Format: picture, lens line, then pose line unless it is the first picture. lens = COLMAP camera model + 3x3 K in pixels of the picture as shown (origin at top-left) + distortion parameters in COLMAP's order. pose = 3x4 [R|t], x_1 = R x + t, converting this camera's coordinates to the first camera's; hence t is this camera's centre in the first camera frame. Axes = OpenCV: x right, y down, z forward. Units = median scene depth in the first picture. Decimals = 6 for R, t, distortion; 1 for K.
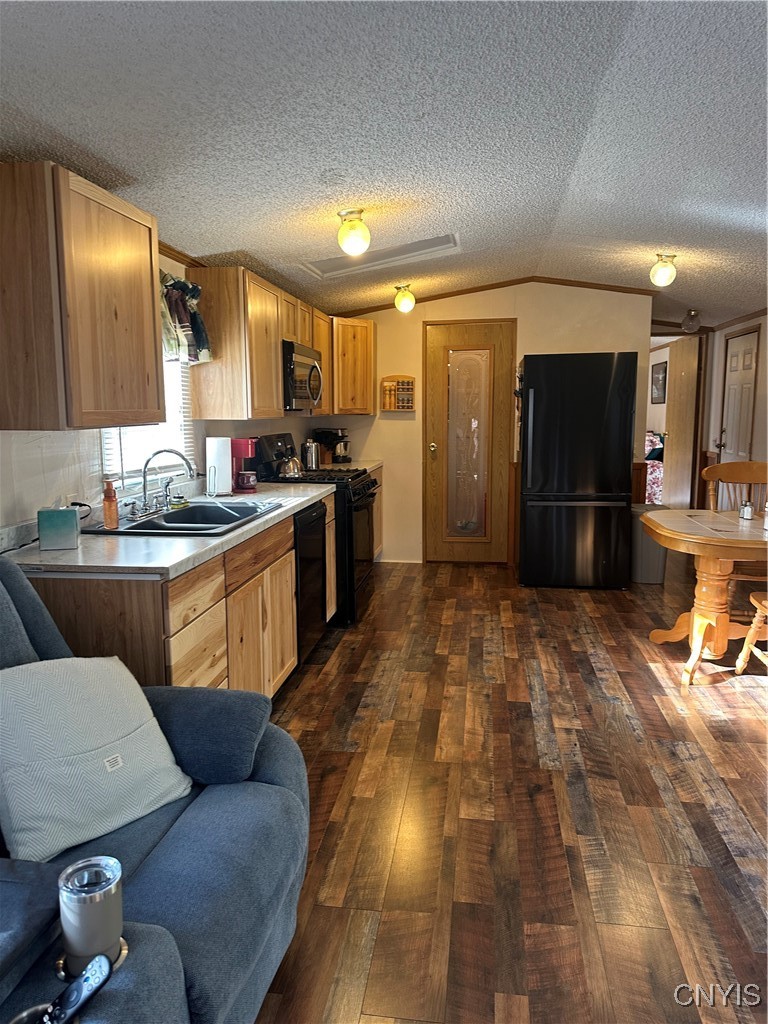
lens RADIAL K [[716.6, 0, 377.1], [0, 716.6, 507.5], [0, 0, 1]] dist [0.073249, -0.086651]
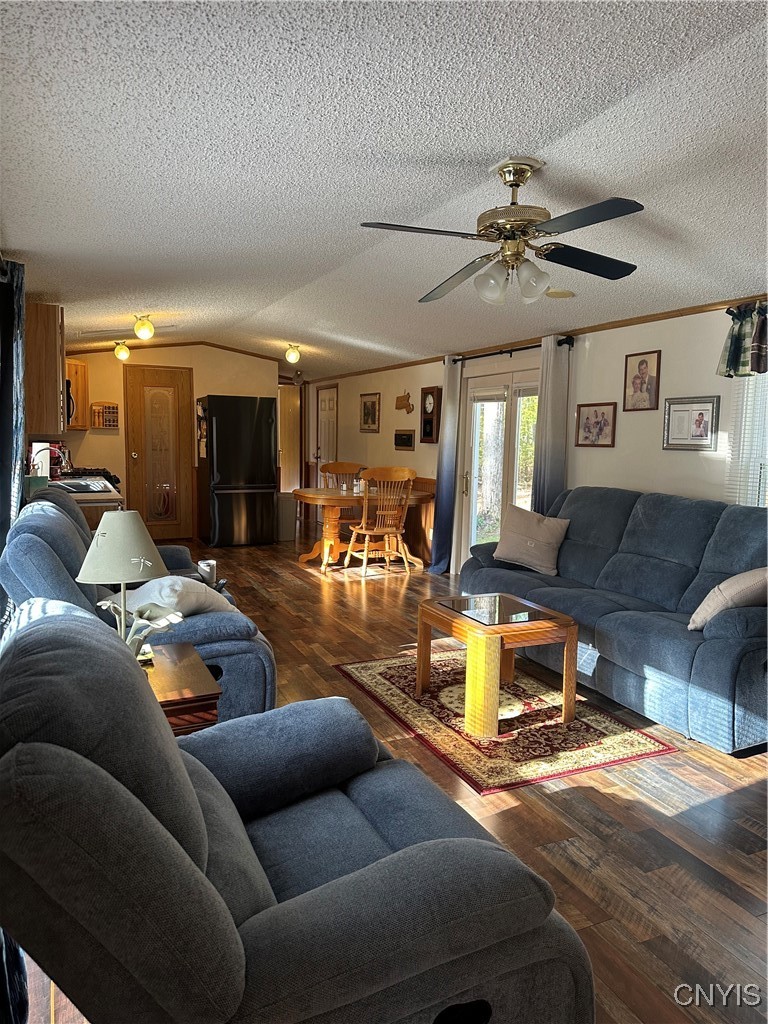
lens RADIAL K [[716.6, 0, 397.0], [0, 716.6, 515.1], [0, 0, 1]] dist [0.073249, -0.086651]
pose [[0.830667, -0.041858, 0.555194, -0.467290], [0.054359, 0.998503, -0.006049, 0.108401], [-0.554110, 0.035204, 0.831699, -0.708397]]
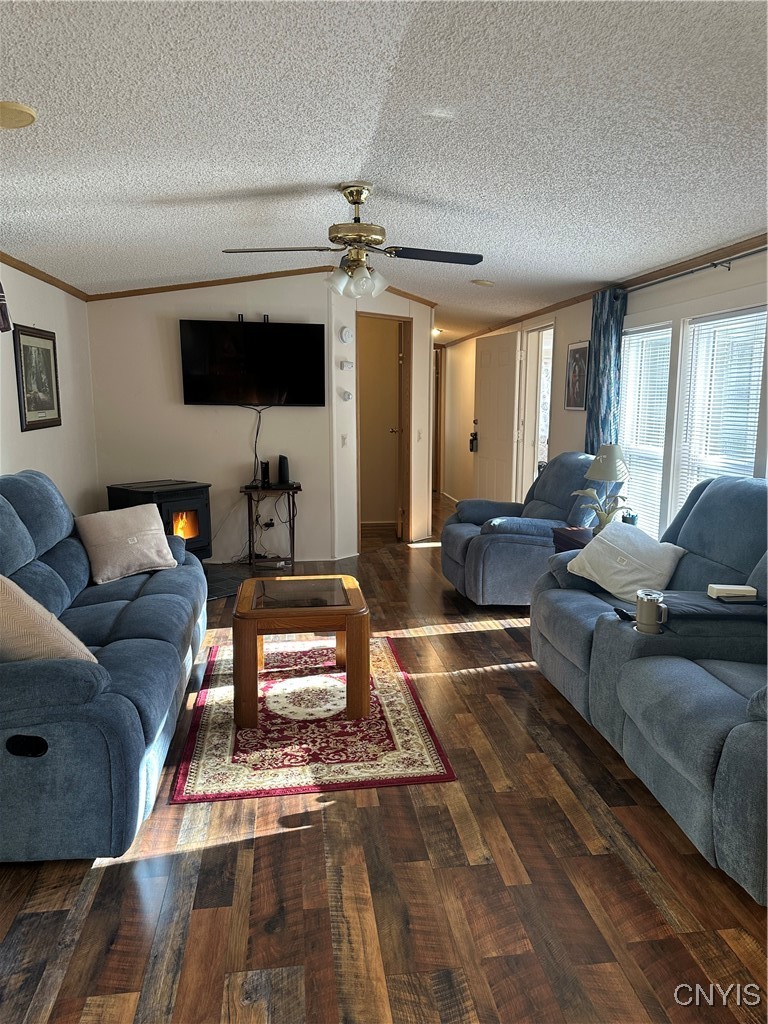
lens RADIAL K [[716.6, 0, 383.5], [0, 716.6, 516.4], [0, 0, 1]] dist [0.073249, -0.086651]
pose [[-0.961349, 0.049322, -0.270881, 0.327952], [-0.034477, 0.954517, 0.296157, -0.124677], [0.273167, 0.294049, -0.915923, 0.876595]]
